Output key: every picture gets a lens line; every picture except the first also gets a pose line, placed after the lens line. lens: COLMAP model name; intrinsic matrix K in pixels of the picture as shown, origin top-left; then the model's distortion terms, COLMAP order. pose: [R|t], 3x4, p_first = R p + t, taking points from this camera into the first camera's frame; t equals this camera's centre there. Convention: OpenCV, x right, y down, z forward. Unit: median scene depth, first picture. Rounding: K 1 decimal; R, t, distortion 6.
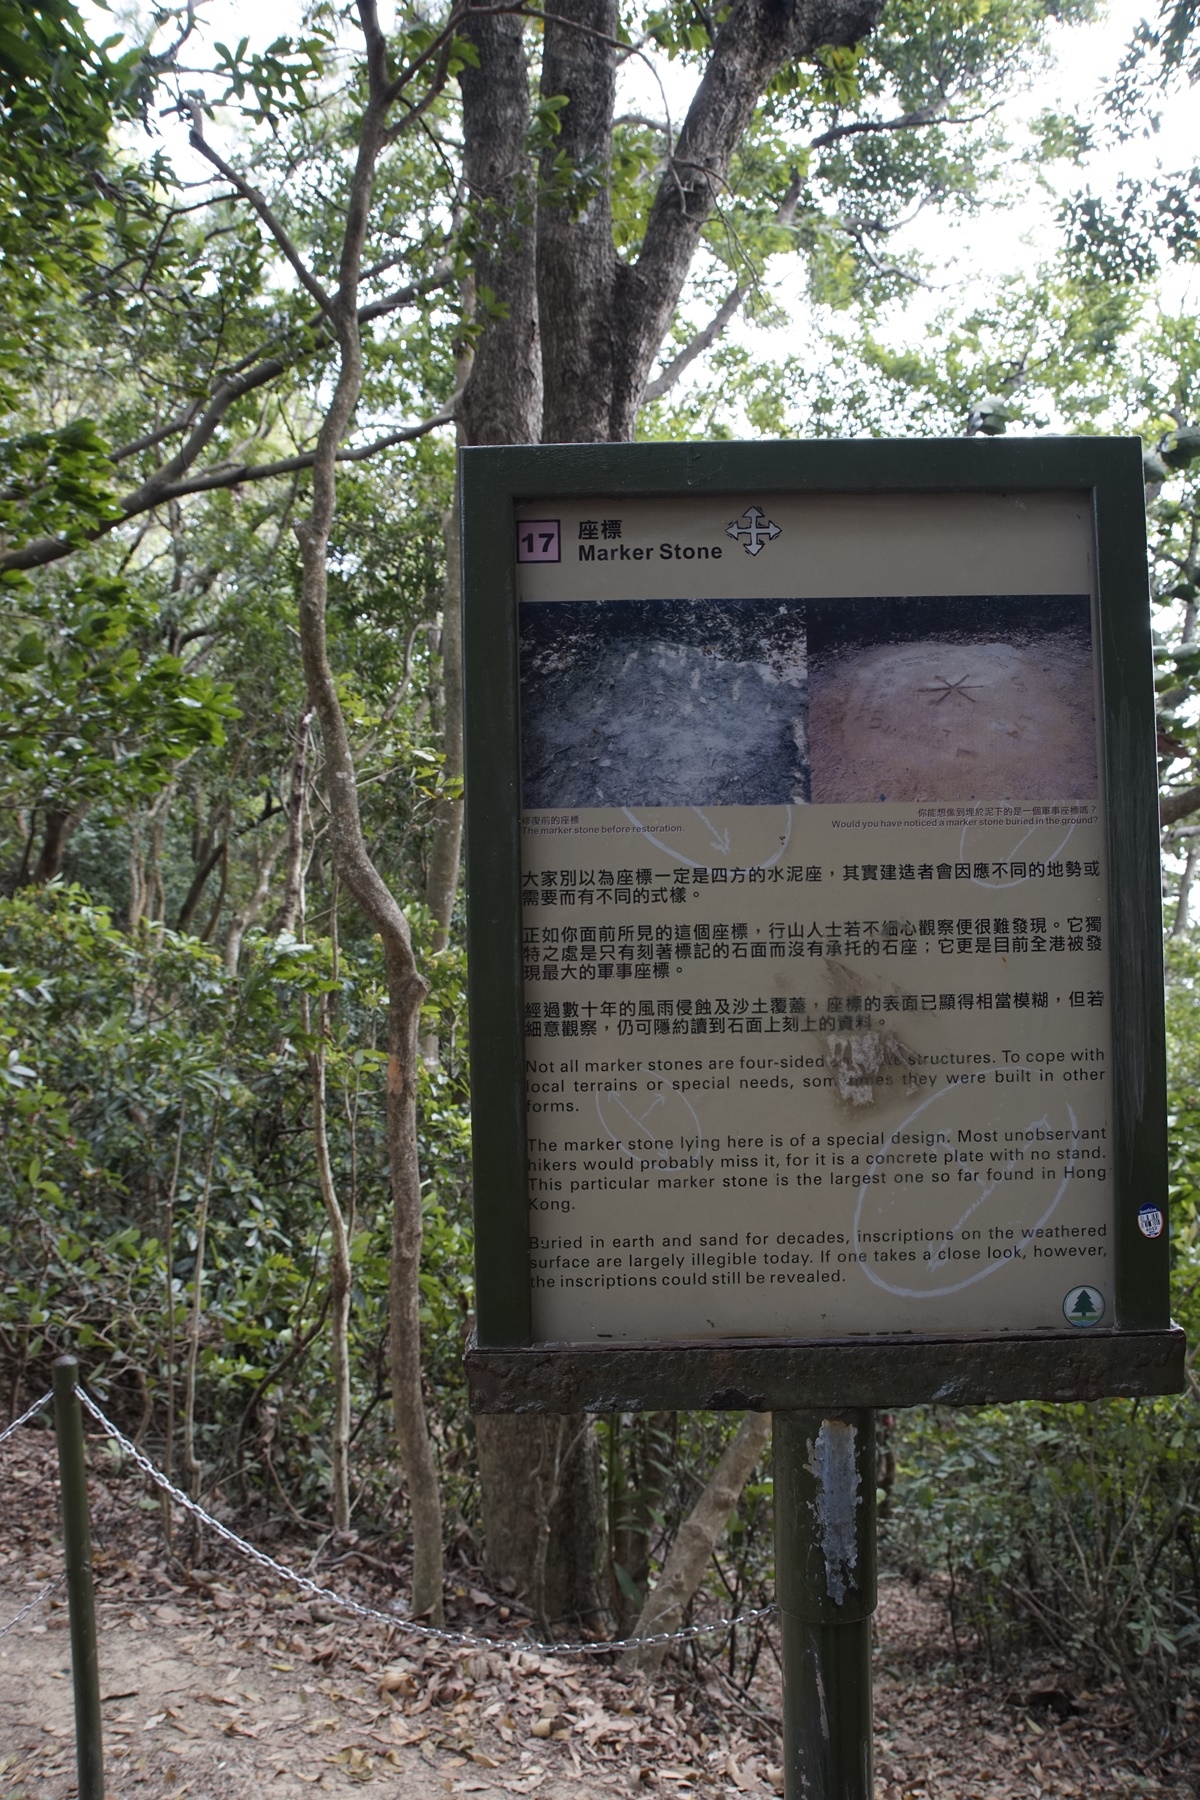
lens RADIAL K [[1400.6, 0, 600.0], [0, 1400.6, 900.0], [0, 0, 1]] dist [-0.155074, 0.133009]
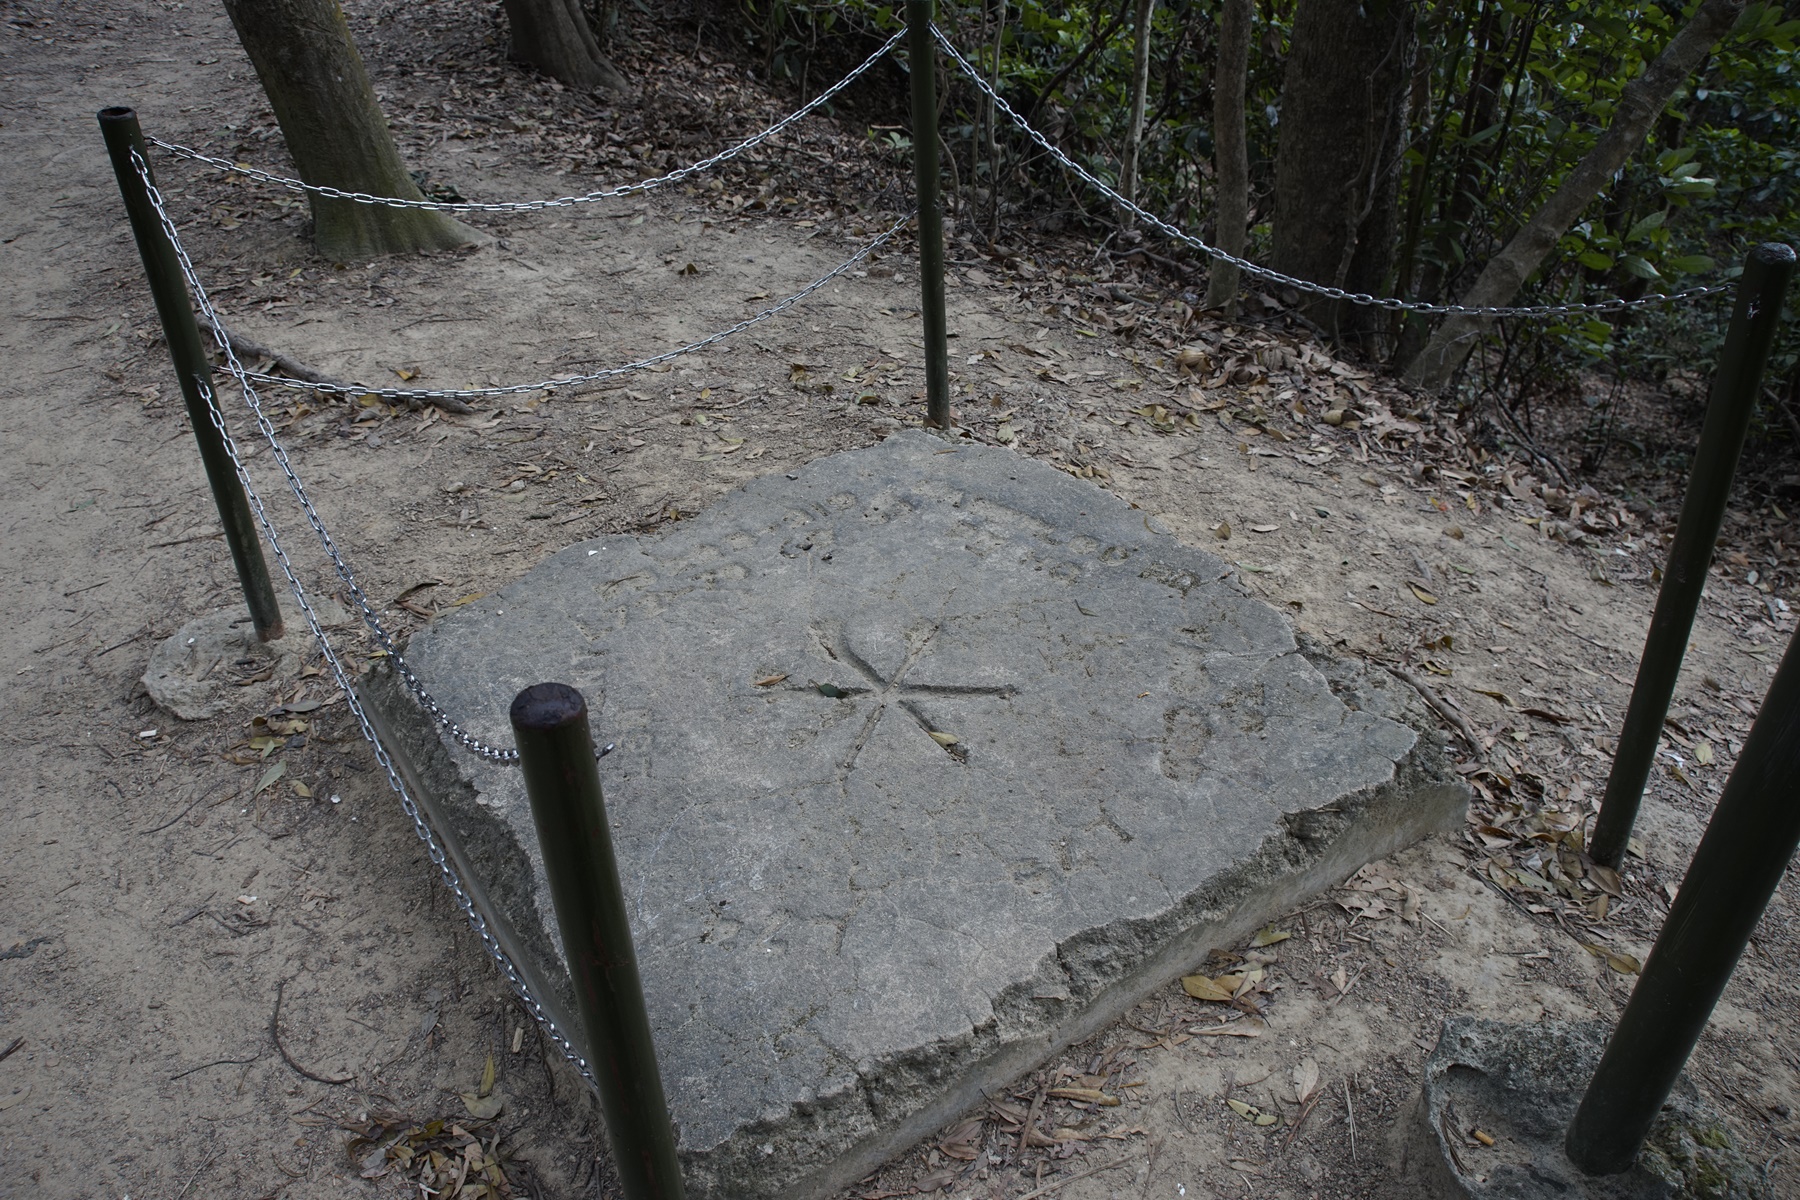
lens RADIAL K [[1400.6, 0, 900.0], [0, 1400.6, 600.0], [0, 0, 1]] dist [-0.155074, 0.133009]
pose [[0.957057, 0.174746, -0.231313, -0.089080], [0.003248, 0.791394, 0.611298, 0.070535], [0.289882, -0.585798, 0.756842, 0.009429]]
